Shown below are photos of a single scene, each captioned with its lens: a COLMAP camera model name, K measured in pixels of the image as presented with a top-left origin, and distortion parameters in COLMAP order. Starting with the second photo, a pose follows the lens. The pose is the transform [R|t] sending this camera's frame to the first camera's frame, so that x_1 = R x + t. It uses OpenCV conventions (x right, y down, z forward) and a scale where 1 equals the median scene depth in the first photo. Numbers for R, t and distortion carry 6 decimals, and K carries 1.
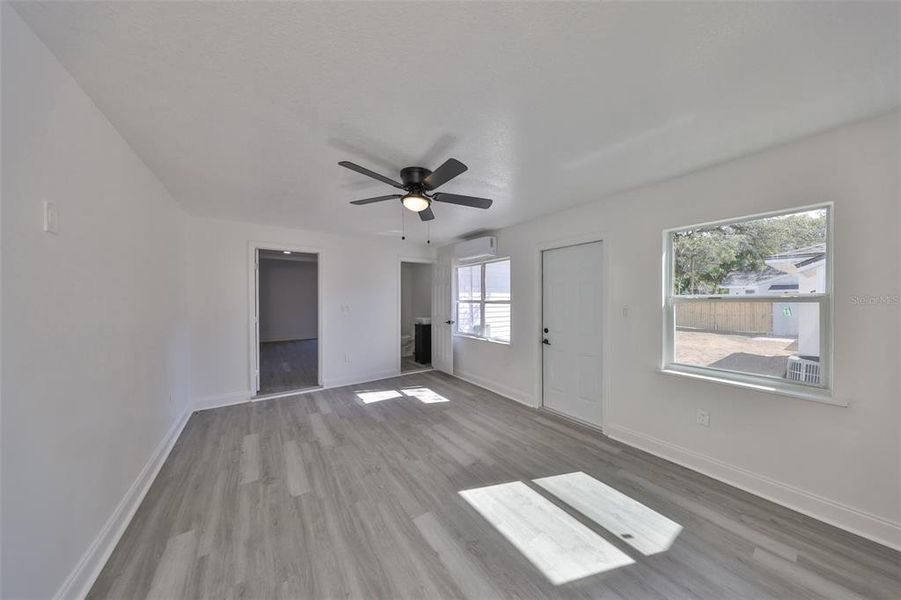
lens RADIAL K [[282.1, 0, 451.7], [0, 282.1, 301.1], [0, 0, 1]] dist [0.000736, 0.000081]
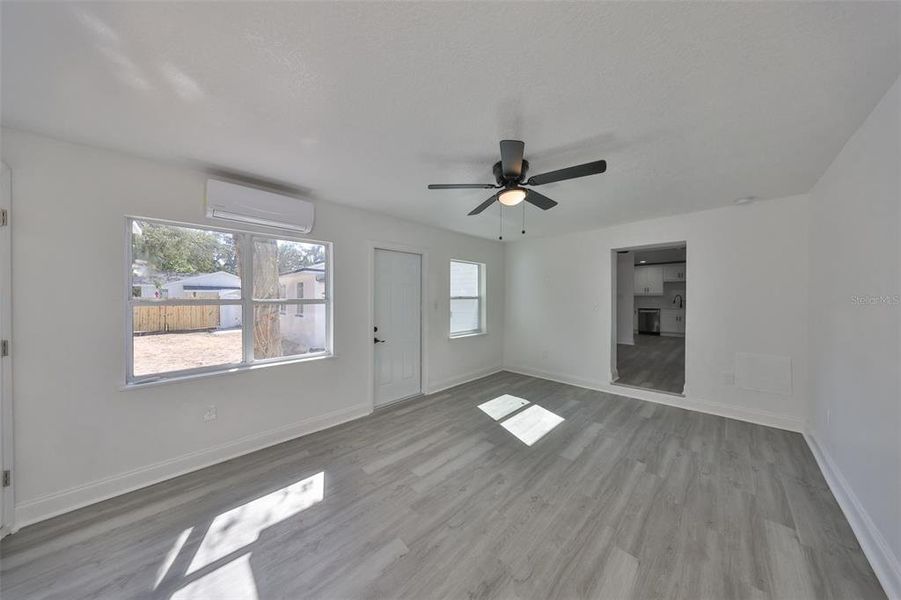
lens RADIAL K [[282.1, 0, 451.7], [0, 282.1, 301.1], [0, 0, 1]] dist [0.000736, 0.000081]
pose [[-0.192564, -0.009616, 0.981237, -1.023852], [0.007765, 0.999906, 0.011322, -0.005513], [-0.981254, 0.009799, -0.192471, 1.386873]]
